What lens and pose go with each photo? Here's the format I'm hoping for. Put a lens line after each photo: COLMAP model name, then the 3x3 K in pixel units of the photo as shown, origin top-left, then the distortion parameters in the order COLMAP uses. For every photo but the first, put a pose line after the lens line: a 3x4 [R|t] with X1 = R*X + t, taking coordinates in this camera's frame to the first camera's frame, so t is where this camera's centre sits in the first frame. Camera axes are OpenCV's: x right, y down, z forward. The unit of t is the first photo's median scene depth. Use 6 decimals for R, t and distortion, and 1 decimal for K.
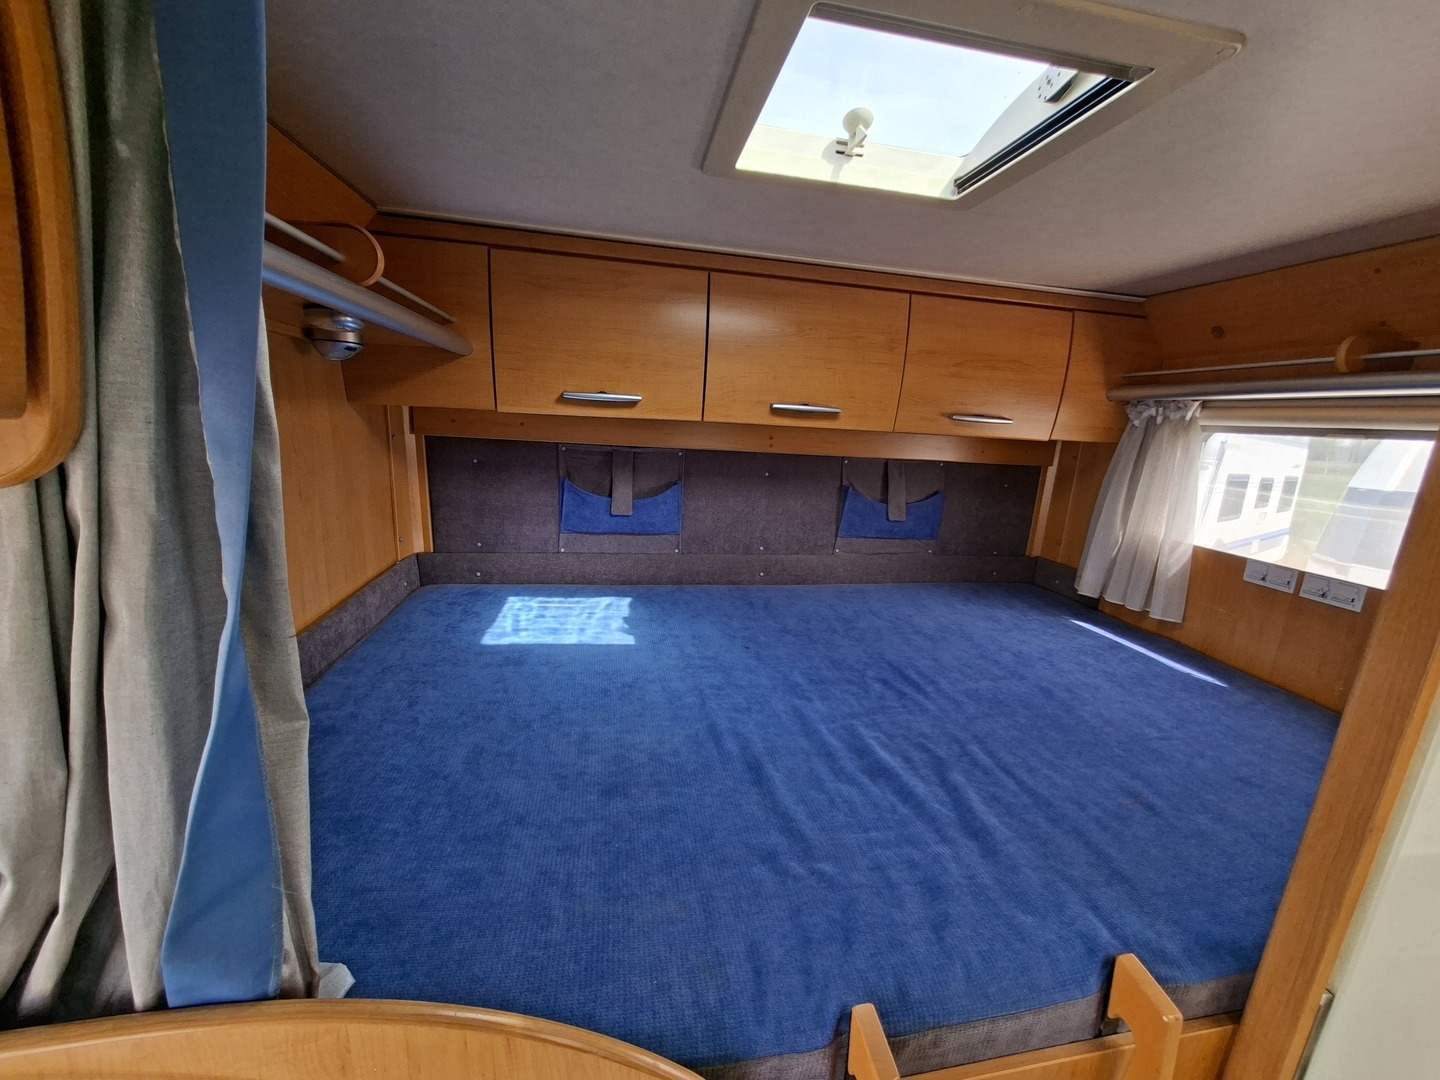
lens RADIAL K [[570.1, 0, 733.2], [0, 570.1, 543.9], [0, 0, 1]] dist [-0.000885, 0.001875]
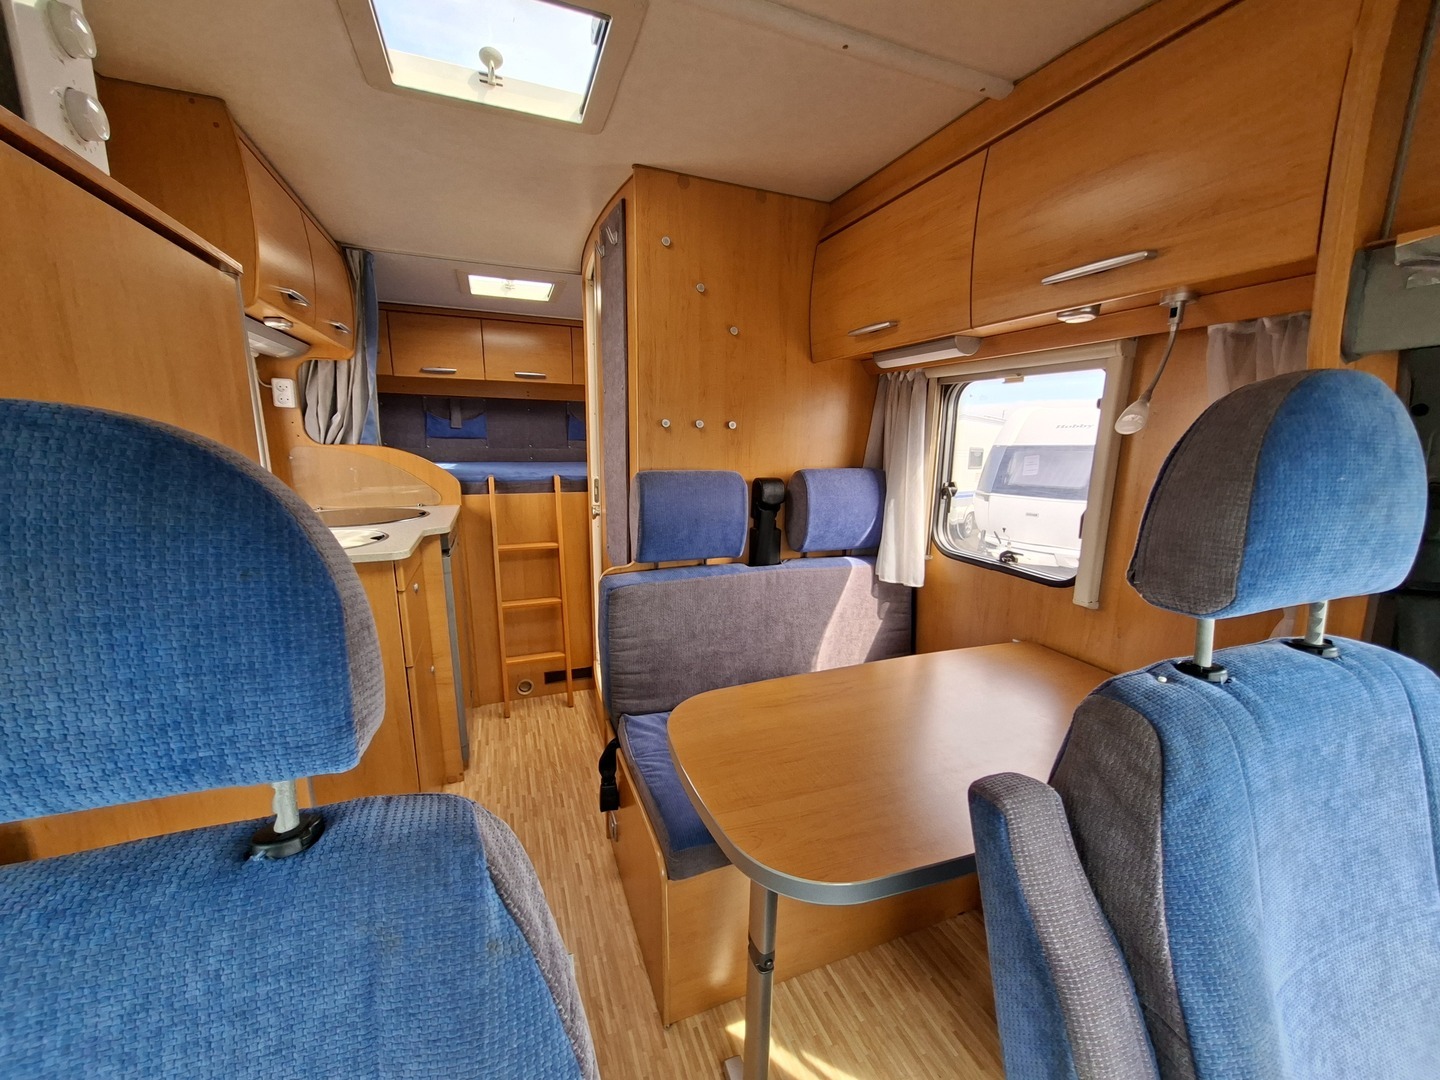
lens RADIAL K [[570.1, 0, 731.7], [0, 570.1, 539.9], [0, 0, 1]] dist [-0.000885, 0.001875]
pose [[0.982318, -0.071929, 0.172853, 0.431664], [0.077826, 0.996585, -0.027577, 0.519391], [-0.170279, 0.040542, 0.984562, -1.307515]]
